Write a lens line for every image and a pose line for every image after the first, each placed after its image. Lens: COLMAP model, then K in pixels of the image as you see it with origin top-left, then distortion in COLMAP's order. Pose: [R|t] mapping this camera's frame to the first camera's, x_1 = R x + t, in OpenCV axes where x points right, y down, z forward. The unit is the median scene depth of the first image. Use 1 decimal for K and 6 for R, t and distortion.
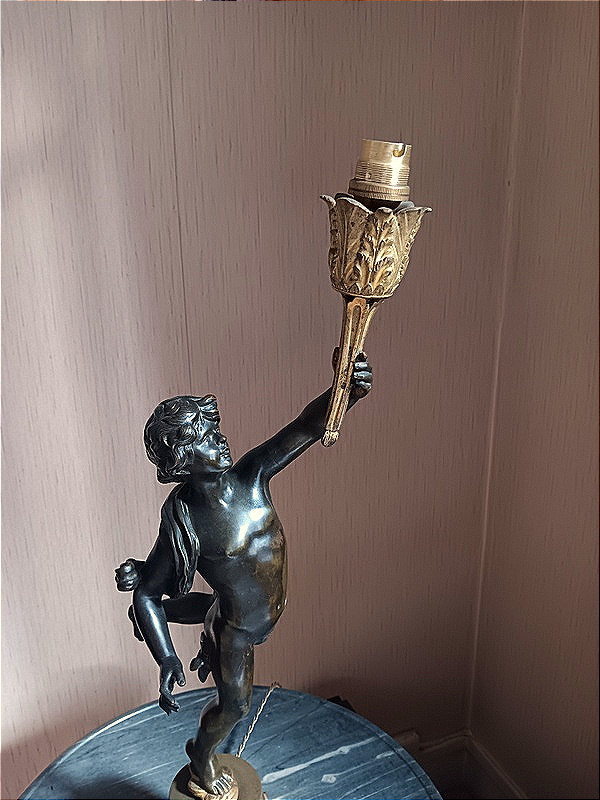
lens RADIAL K [[646.2, 0, 297.1], [0, 646.2, 400.7], [0, 0, 1]] dist [0.038085, -0.137147]
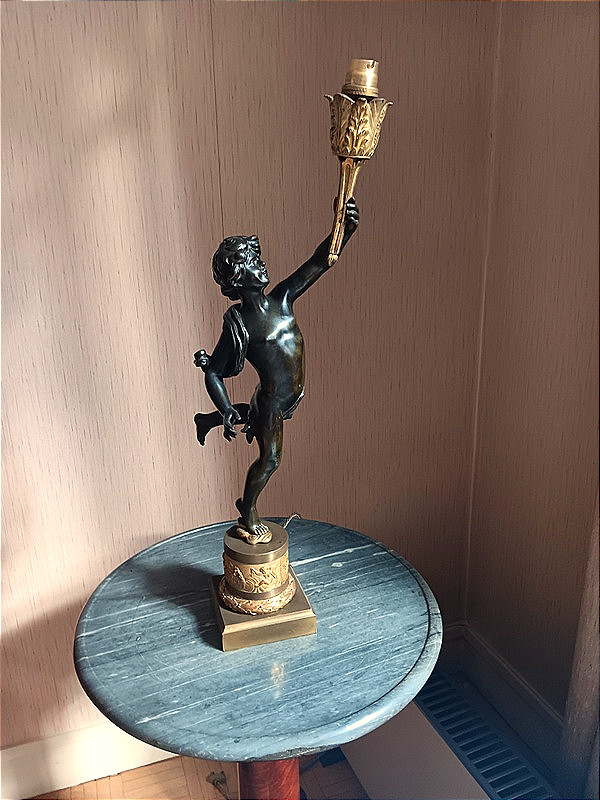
lens RADIAL K [[646.2, 0, 295.4], [0, 646.2, 407.8], [0, 0, 1]] dist [0.038085, -0.137147]
pose [[0.999447, -0.001936, -0.033190, 0.007259], [0.002545, 0.999829, 0.018302, 0.216158], [0.033149, -0.018376, 0.999281, -0.318156]]
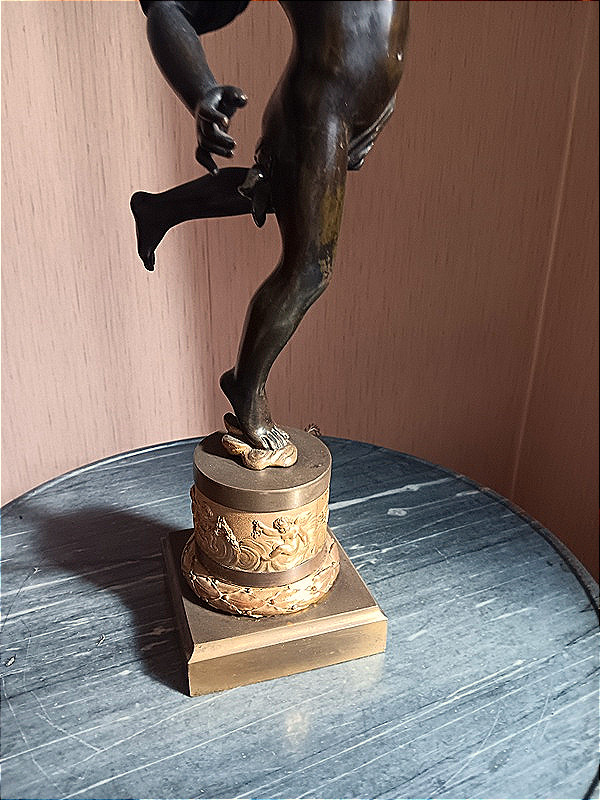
lens RADIAL K [[646.2, 0, 297.1], [0, 646.2, 410.1], [0, 0, 1]] dist [0.038085, -0.137147]
pose [[0.999588, 0.021817, 0.018660, -0.076754], [-0.023726, 0.993750, 0.109074, 0.359191], [-0.016164, -0.109471, 0.993859, 0.246811]]
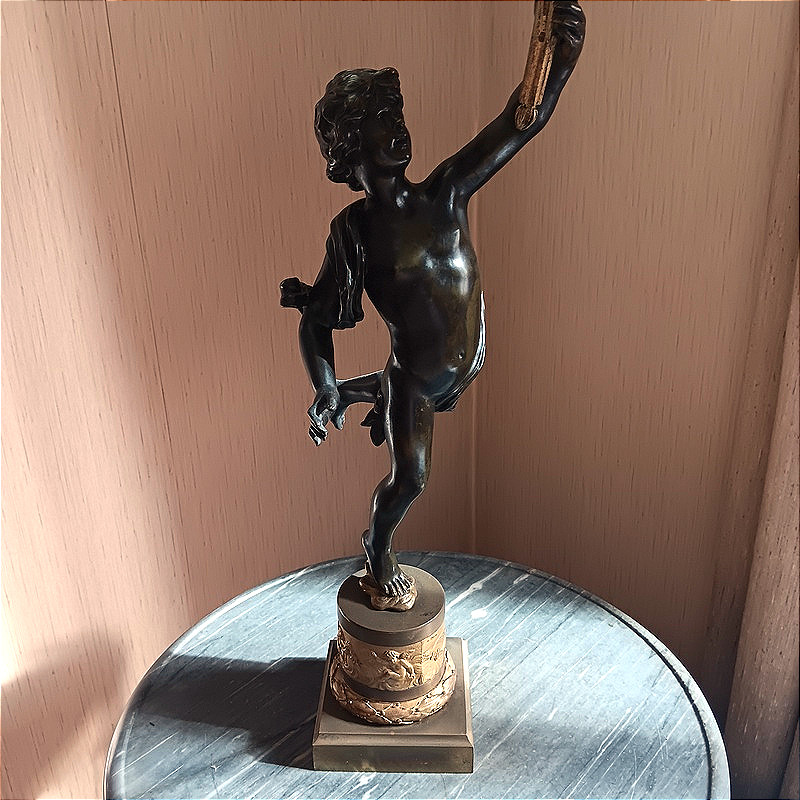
lens RADIAL K [[859.4, 0, 408.0], [0, 859.4, 406.0], [0, 0, 1]] dist [-0.022108, 0.000000]
pose [[0.911382, -0.168941, 0.375288, -0.383148], [0.133861, 0.983966, 0.117868, 0.155137], [-0.389183, -0.057186, 0.919384, 0.005741]]
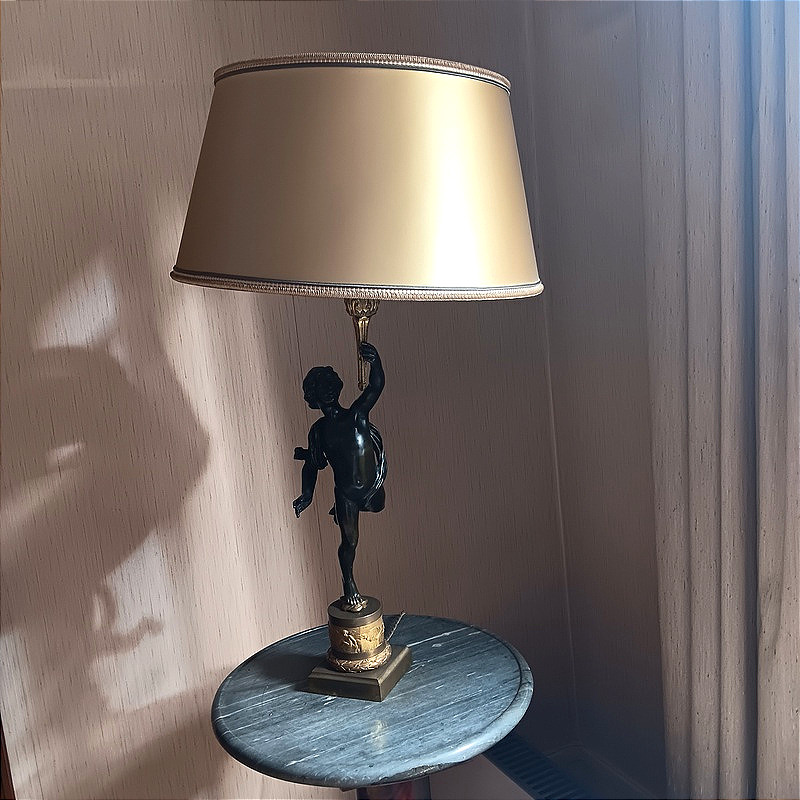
lens RADIAL K [[859.4, 0, 394.2], [0, 859.4, 391.1], [0, 0, 1]] dist [-0.022108, 0.000000]
pose [[0.995634, -0.089470, 0.026607, -0.044160], [0.092647, 0.981953, -0.164878, 0.304016], [-0.011375, 0.166623, 0.985955, -0.952535]]
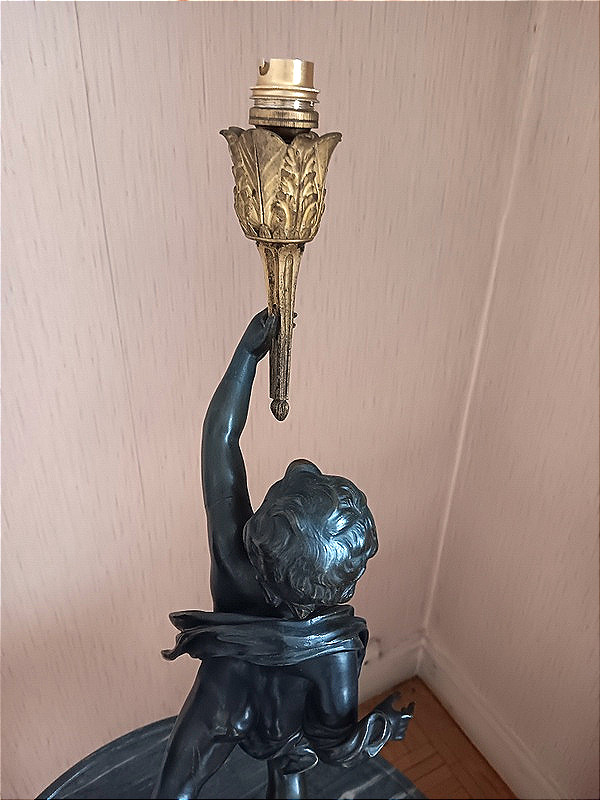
lens RADIAL K [[646.2, 0, 297.8], [0, 646.2, 402.1], [0, 0, 1]] dist [0.038085, -0.137147]
pose [[0.991417, -0.036295, 0.125595, -0.078666], [0.000981, 0.962727, 0.270473, -0.183256], [-0.130731, -0.268028, 0.954500, 0.329867]]
